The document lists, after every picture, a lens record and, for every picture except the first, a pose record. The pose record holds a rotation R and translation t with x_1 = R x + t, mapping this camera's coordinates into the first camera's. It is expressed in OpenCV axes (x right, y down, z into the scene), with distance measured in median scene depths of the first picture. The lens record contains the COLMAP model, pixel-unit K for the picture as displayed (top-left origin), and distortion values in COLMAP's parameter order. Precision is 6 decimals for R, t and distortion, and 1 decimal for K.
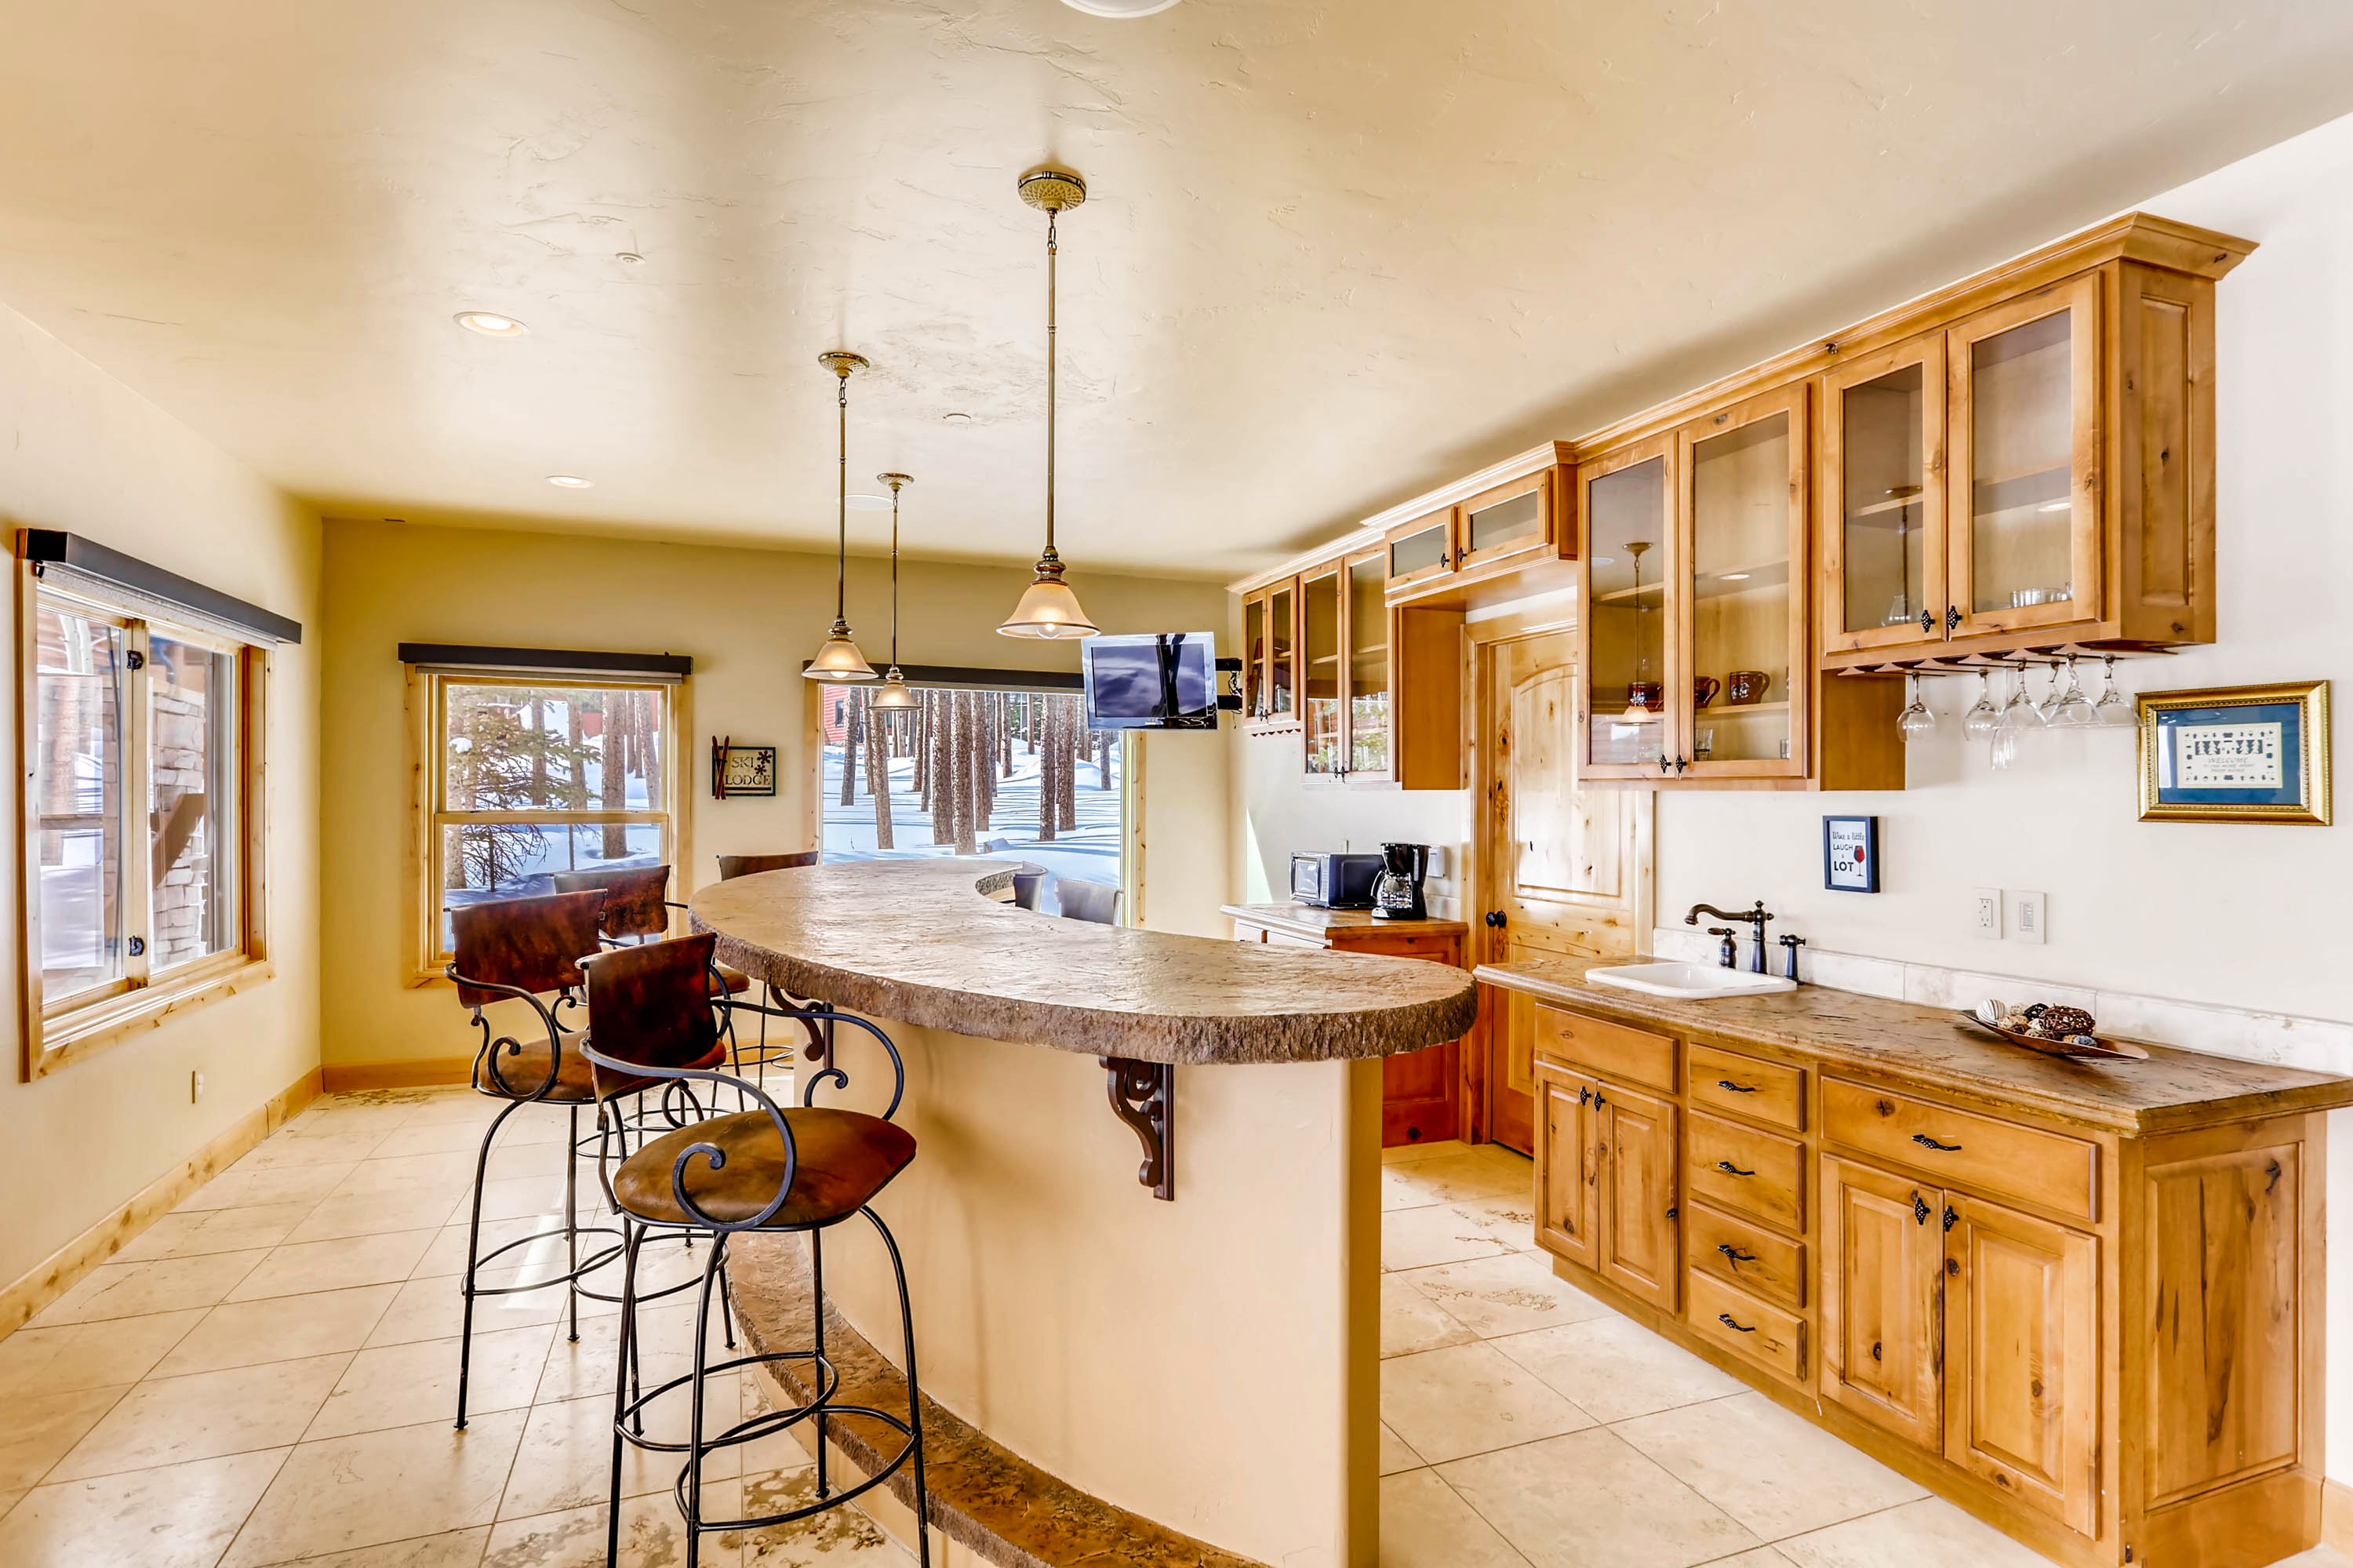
lens RADIAL K [[1213.1, 0, 1178.7], [0, 1213.1, 788.9], [0, 0, 1]] dist [-0.001061, -0.000090]
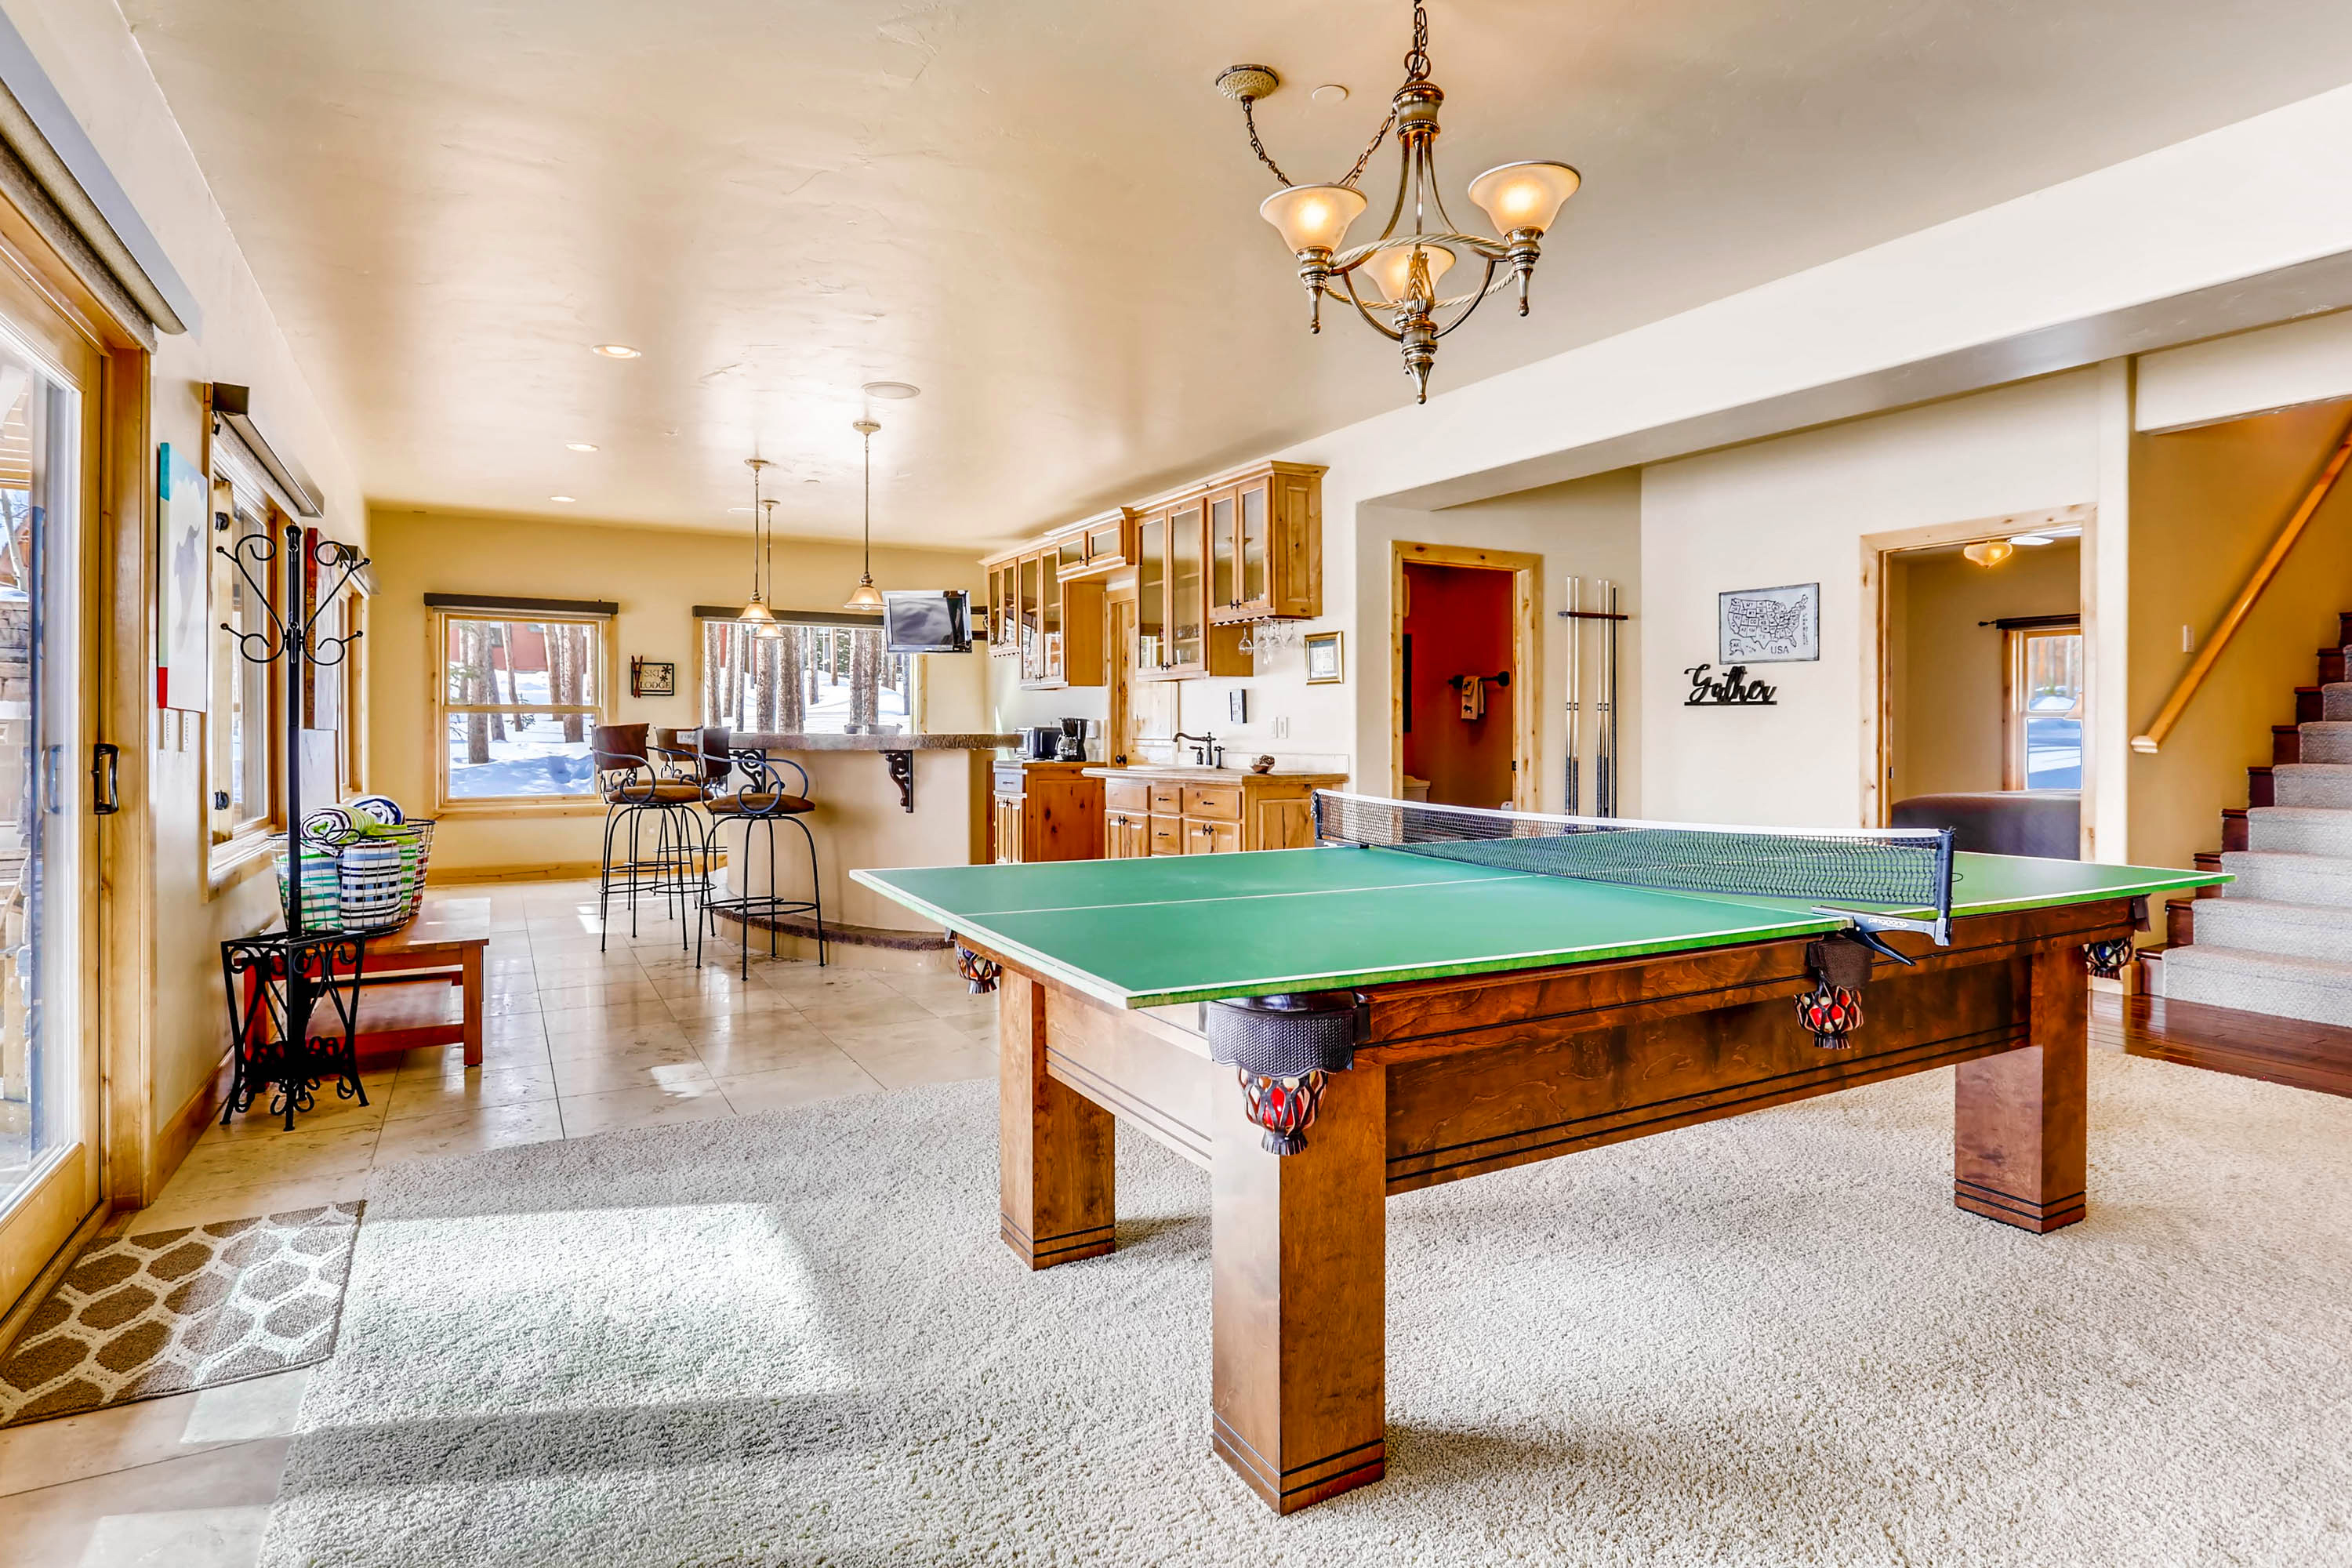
lens RADIAL K [[1212.5, 0, 1150.7], [0, 1212.5, 725.7], [0, 0, 1]] dist [-0.001061, -0.000090]
pose [[0.990938, -0.003384, 0.134276, 0.064687], [0.002847, 0.999987, 0.004191, 0.049358], [-0.134289, -0.003770, 0.990935, -0.731982]]
